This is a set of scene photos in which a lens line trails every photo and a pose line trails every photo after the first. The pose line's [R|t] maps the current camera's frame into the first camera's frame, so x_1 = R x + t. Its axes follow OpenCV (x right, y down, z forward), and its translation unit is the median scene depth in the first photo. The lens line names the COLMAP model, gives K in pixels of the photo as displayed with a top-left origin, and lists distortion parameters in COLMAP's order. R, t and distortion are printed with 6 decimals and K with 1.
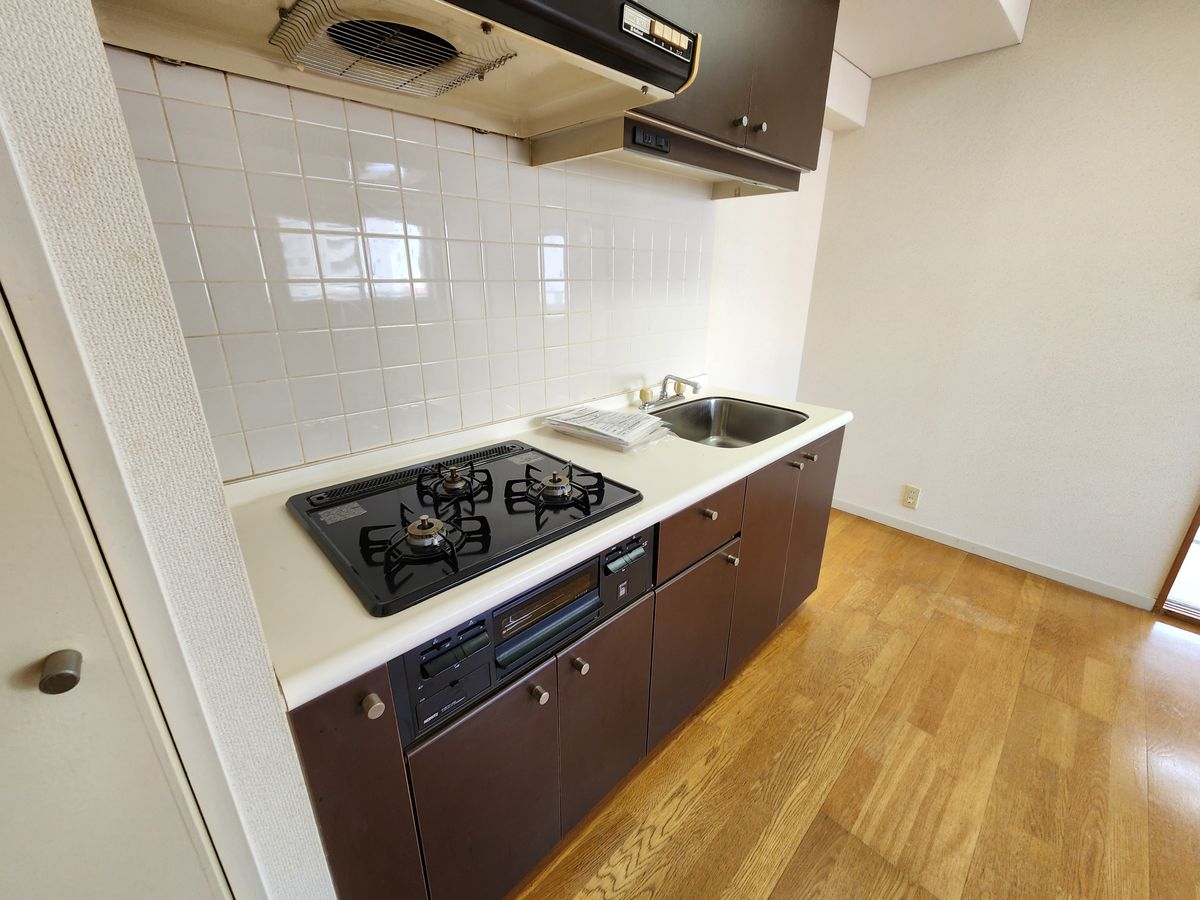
lens RADIAL K [[492.0, 0, 599.9], [0, 492.0, 445.1], [0, 0, 1]] dist [-0.004044, -0.000612]
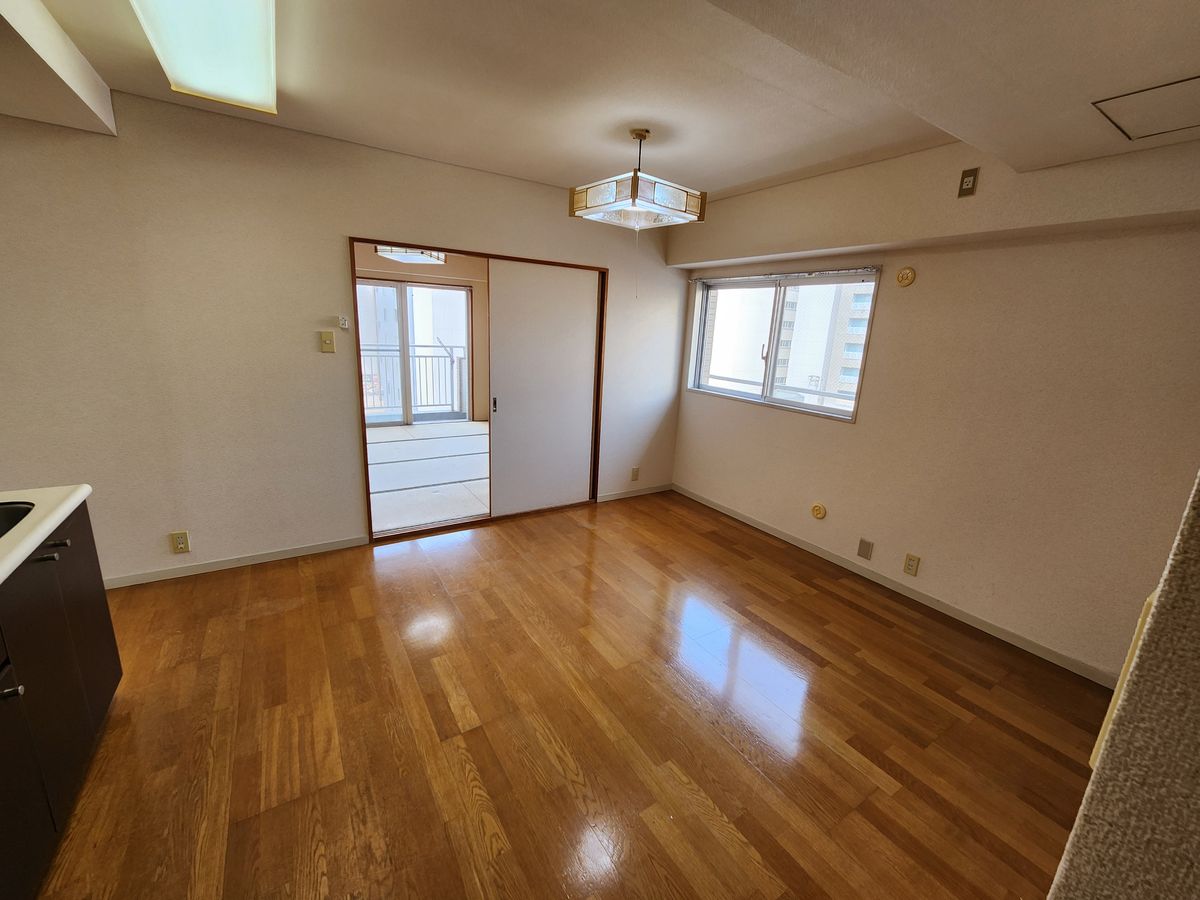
lens RADIAL K [[492.0, 0, 599.9], [0, 492.0, 445.1], [0, 0, 1]] dist [-0.004044, -0.000612]
pose [[0.206146, -0.230601, 0.950961, -0.274484], [0.281395, 0.944754, 0.168096, -0.029306], [-0.937188, 0.232943, 0.259647, -0.328783]]
